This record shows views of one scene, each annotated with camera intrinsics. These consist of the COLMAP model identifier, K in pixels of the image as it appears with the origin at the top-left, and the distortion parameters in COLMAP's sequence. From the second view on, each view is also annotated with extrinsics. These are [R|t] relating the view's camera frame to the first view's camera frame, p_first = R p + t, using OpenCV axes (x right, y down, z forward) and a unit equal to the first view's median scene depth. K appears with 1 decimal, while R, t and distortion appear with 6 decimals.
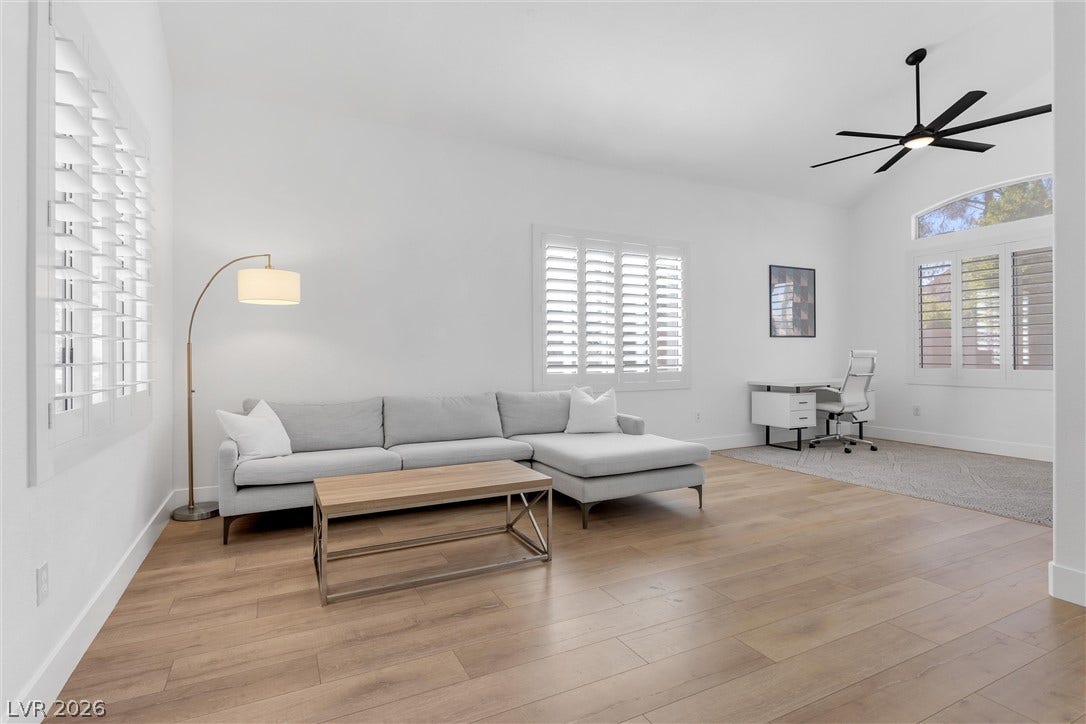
lens RADIAL K [[553.0, 0, 541.9], [0, 553.0, 355.5], [0, 0, 1]] dist [-0.000254, 0.000840]
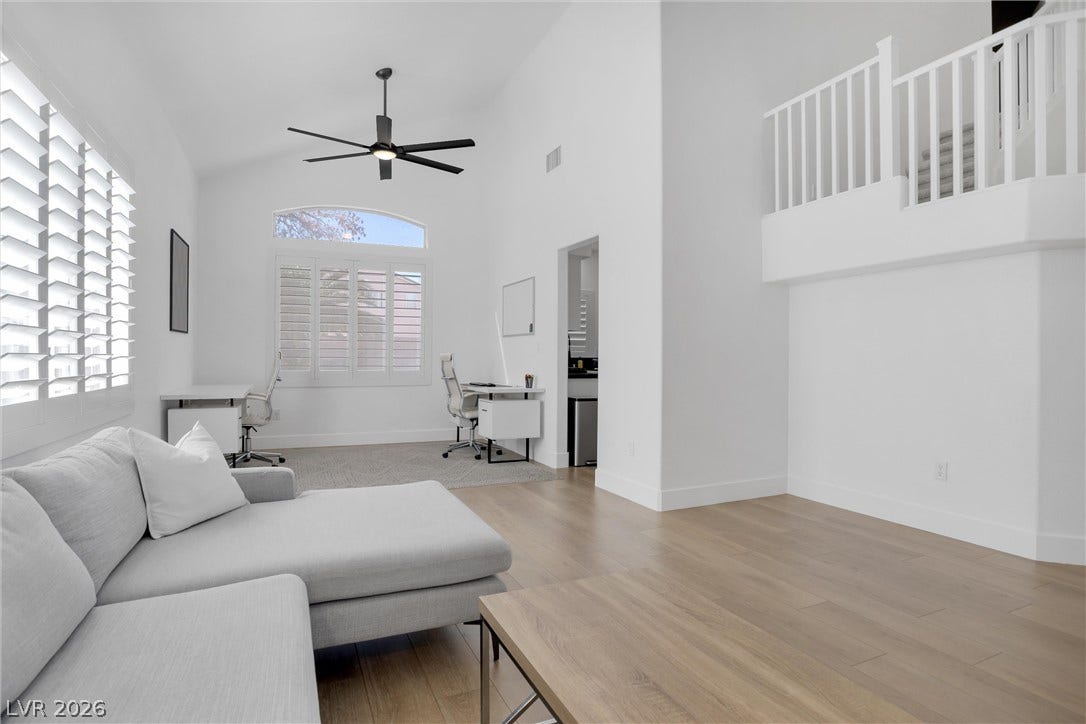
lens RADIAL K [[553.0, 0, 541.9], [0, 553.0, 355.5], [0, 0, 1]] dist [-0.000254, 0.000840]
pose [[0.049221, 0.005152, 0.998775, -0.346309], [-0.006103, 0.999970, -0.004857, -0.002196], [-0.998769, -0.005856, 0.049251, 0.636760]]
